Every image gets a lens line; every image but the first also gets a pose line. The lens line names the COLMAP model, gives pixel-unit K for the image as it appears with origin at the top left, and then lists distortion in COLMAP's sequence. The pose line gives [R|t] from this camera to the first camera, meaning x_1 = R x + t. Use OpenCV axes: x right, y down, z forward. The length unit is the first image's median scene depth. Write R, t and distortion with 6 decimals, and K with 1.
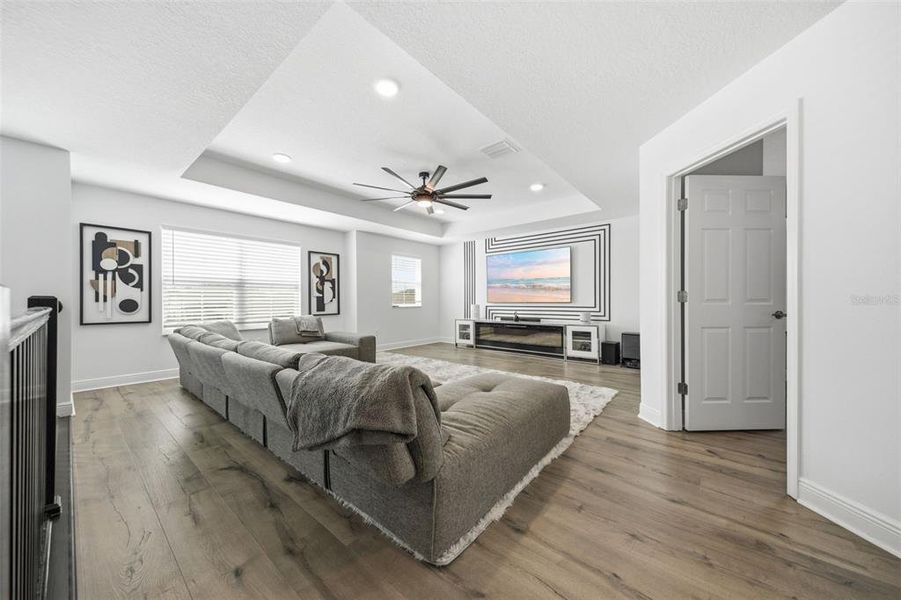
lens RADIAL K [[319.7, 0, 449.5], [0, 319.7, 300.2], [0, 0, 1]] dist [0.015953, -0.000203]
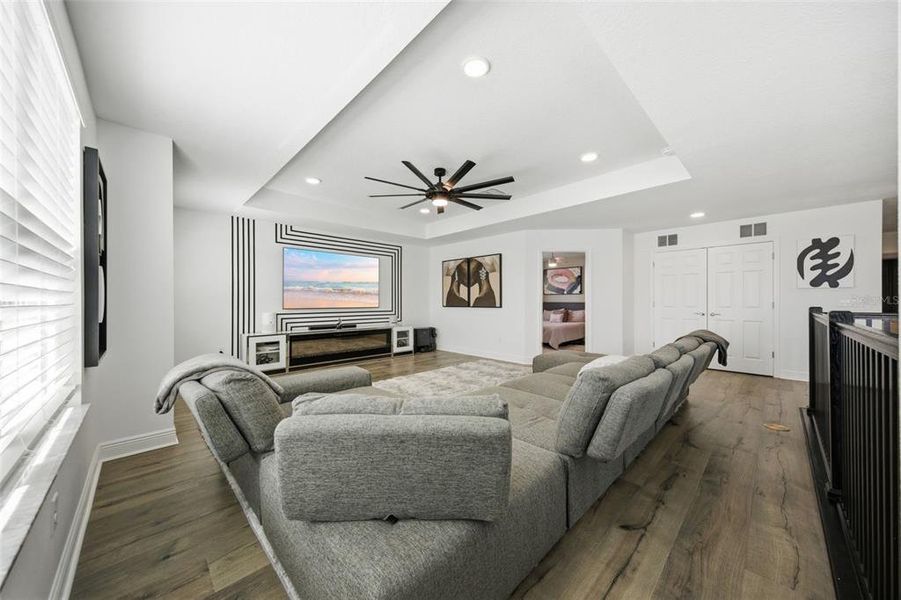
lens RADIAL K [[313.4, 0, 449.2], [0, 313.4, 299.0], [0, 0, 1]] dist [0.015522, -0.000240]
pose [[0.143685, 0.001214, 0.989623, -0.646571], [-0.000057, 0.999999, -0.001219, -0.018585], [-0.989623, 0.000119, 0.143685, 0.571380]]
